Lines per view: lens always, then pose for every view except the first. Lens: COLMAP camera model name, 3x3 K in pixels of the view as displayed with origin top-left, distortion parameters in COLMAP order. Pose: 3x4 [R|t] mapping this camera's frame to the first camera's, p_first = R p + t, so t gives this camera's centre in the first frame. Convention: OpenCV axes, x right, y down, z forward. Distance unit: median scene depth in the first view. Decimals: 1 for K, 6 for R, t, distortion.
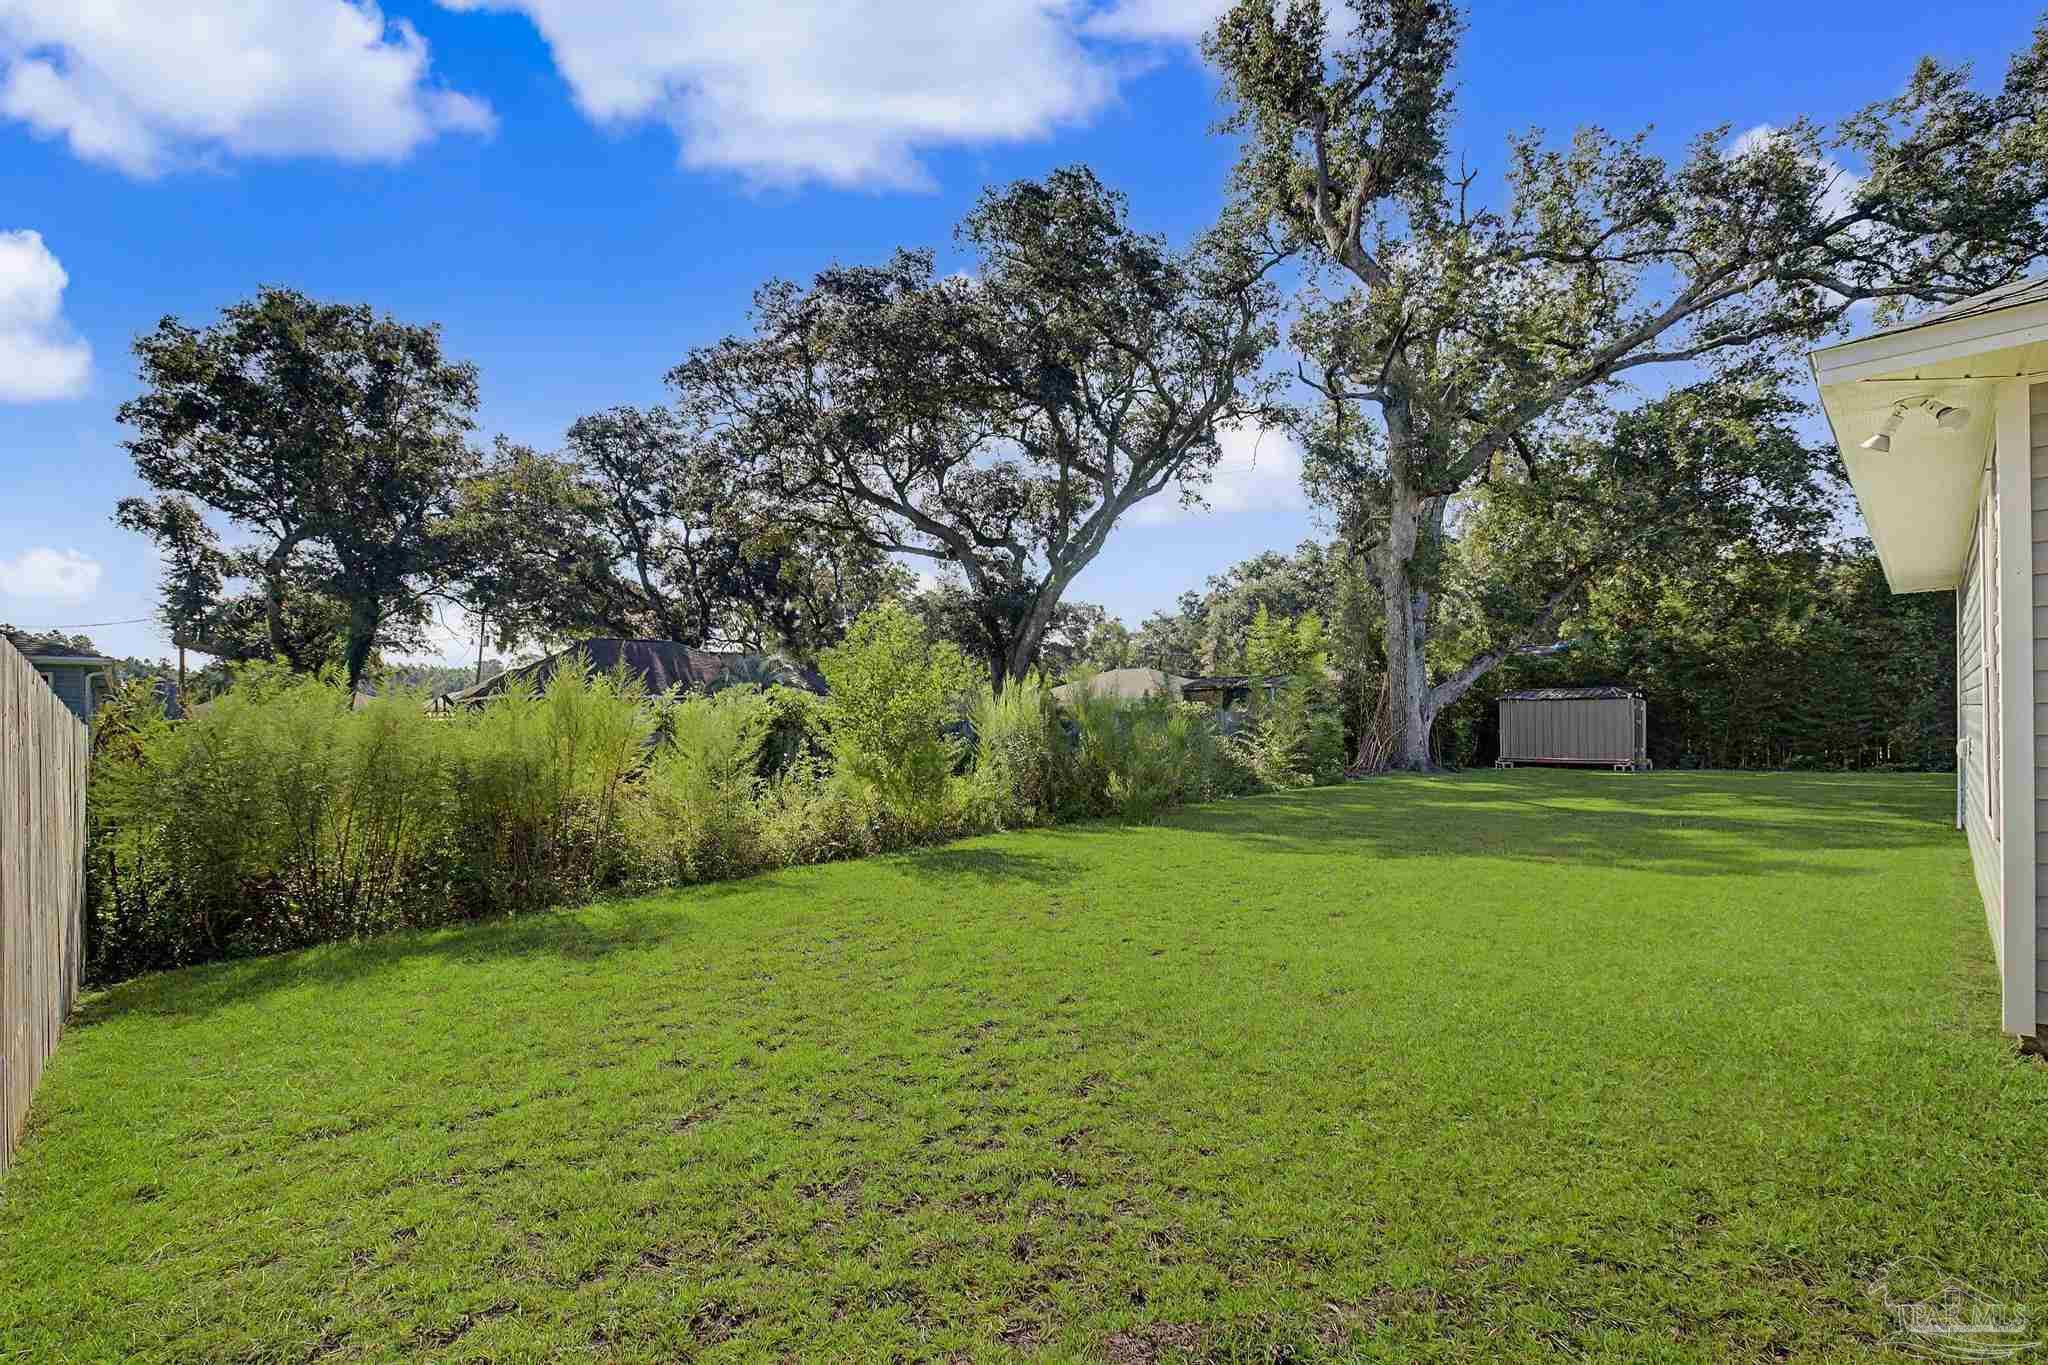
lens RADIAL K [[865.1, 0, 987.5], [0, 865.1, 706.1], [0, 0, 1]] dist [0.006535, -0.000144]
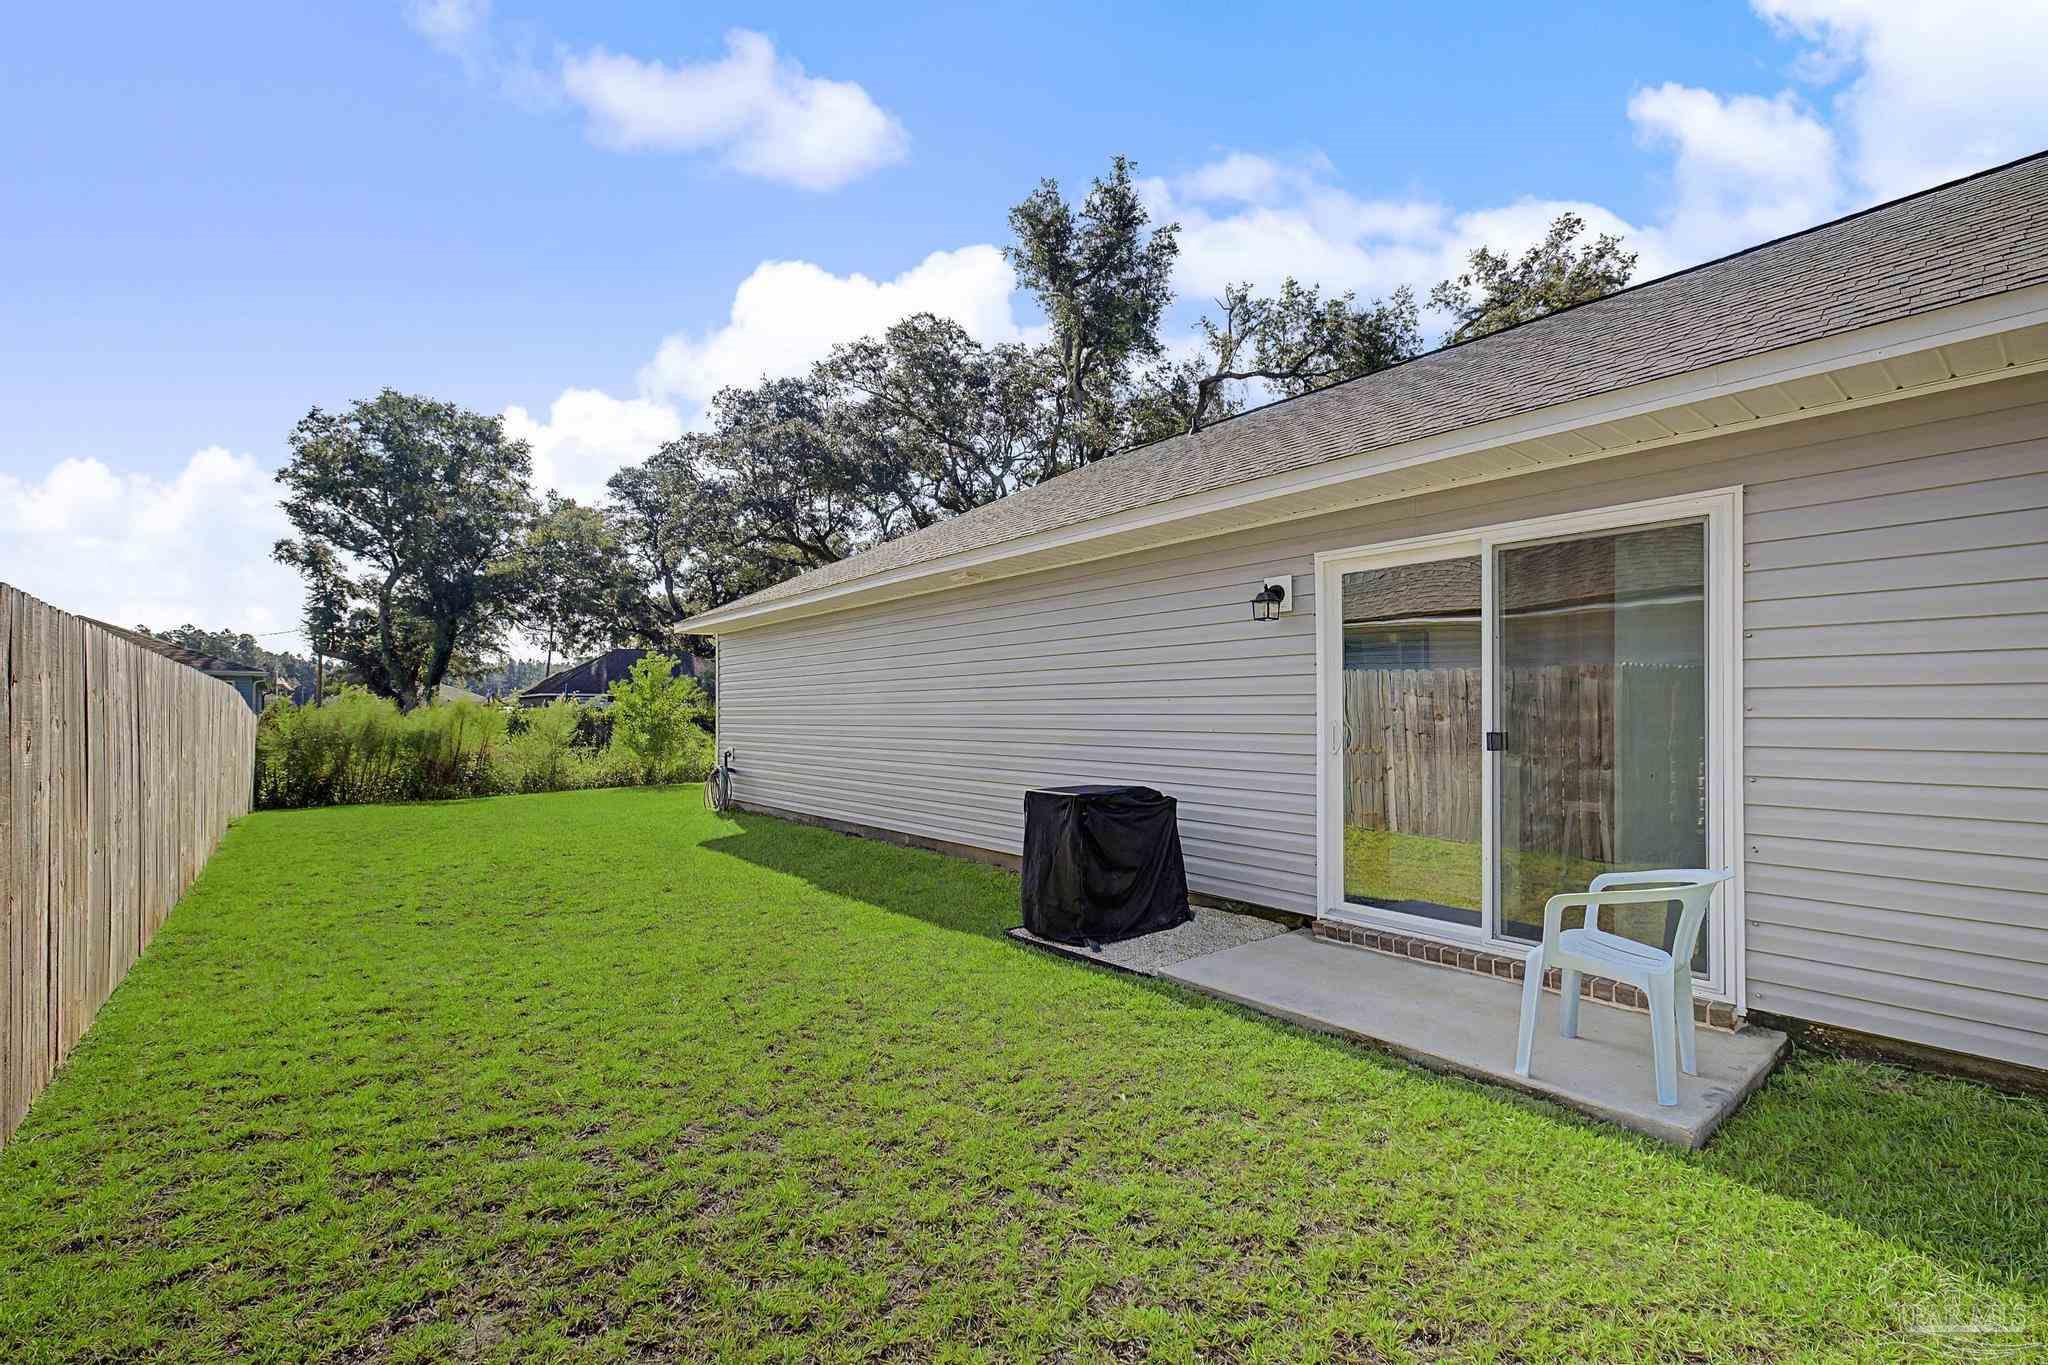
lens RADIAL K [[865.1, 0, 1022.6], [0, 865.1, 698.9], [0, 0, 1]] dist [0.006535, -0.000144]
pose [[0.997105, 0.010002, -0.075378, 0.234082], [-0.010108, 0.999948, -0.001025, -0.007628], [0.075364, 0.001783, 0.997154, -0.229762]]
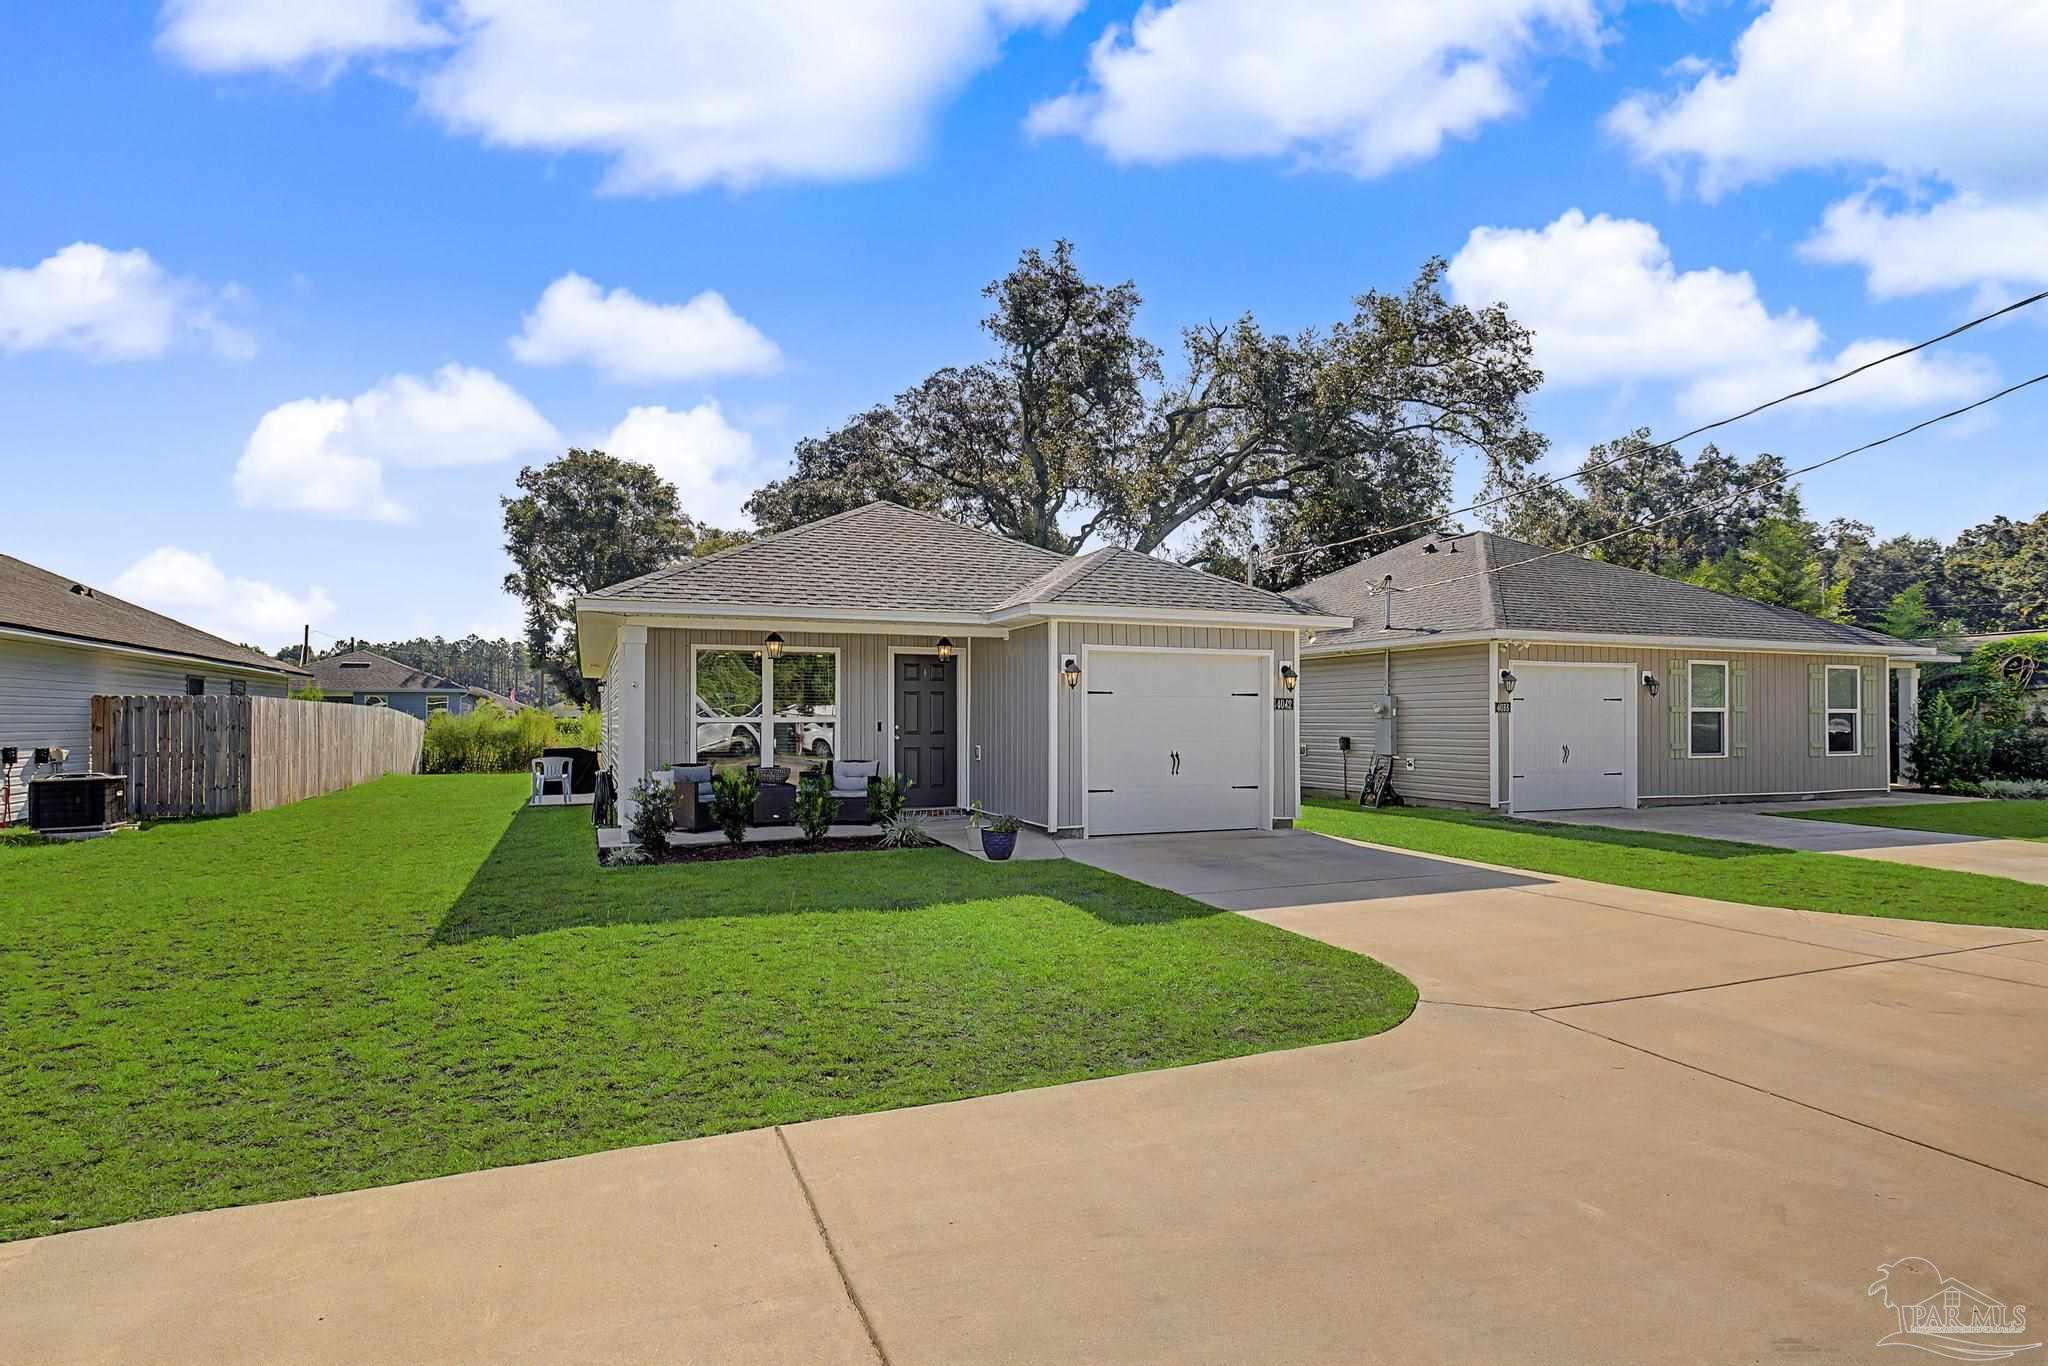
lens RADIAL K [[1093.0, 0, 1029.9], [0, 1093.0, 699.5], [0, 0, 1]] dist [0.005146, 0.000363]
pose [[0.926806, 0.012756, -0.375324, 0.637806], [-0.014803, 0.999887, -0.002571, -0.018359], [0.375248, 0.007938, 0.926890, -0.489288]]
